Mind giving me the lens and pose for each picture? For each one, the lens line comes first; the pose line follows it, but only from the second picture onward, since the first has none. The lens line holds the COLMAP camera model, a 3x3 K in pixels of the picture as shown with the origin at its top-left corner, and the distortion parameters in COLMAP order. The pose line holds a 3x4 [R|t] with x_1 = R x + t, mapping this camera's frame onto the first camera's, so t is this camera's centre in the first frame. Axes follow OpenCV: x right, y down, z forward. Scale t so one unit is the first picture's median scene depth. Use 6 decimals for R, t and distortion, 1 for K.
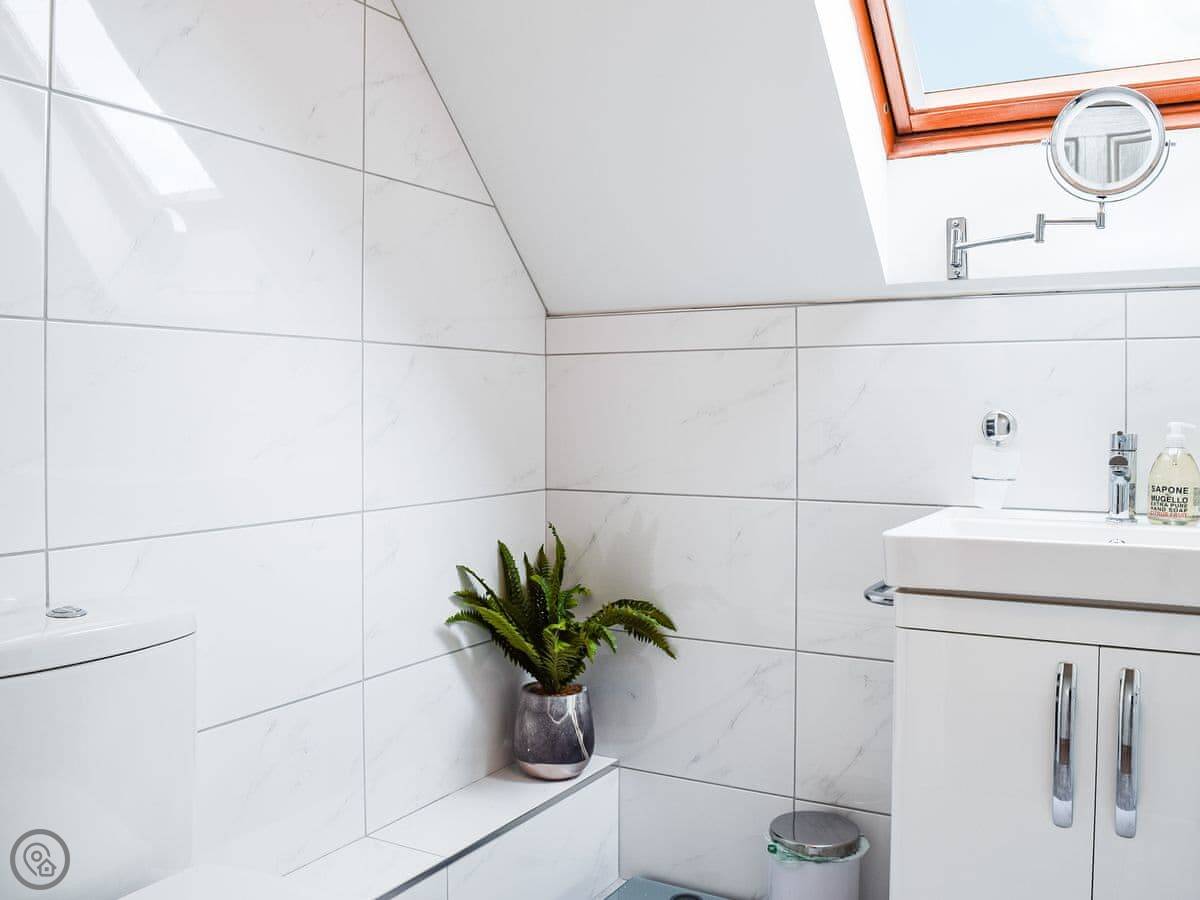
lens RADIAL K [[1088.8, 0, 603.9], [0, 1088.8, 448.4], [0, 0, 1]] dist [-0.089579, 0.013078]
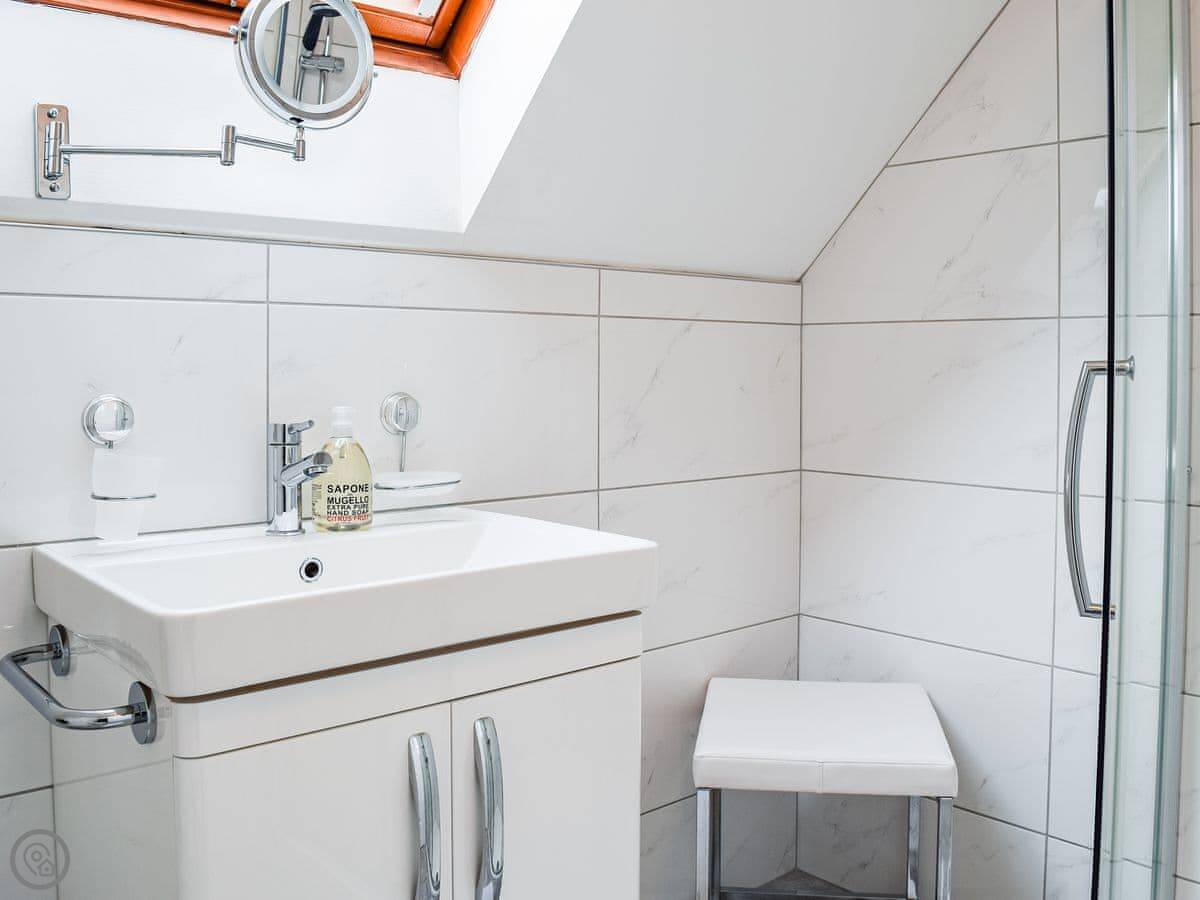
lens RADIAL K [[1088.8, 0, 600.9], [0, 1088.8, 446.2], [0, 0, 1]] dist [-0.089579, 0.013078]
pose [[0.323699, -0.072602, 0.943371, -0.203823], [0.027833, 0.997351, 0.067206, -0.045627], [-0.945751, 0.004502, 0.324862, 0.530286]]
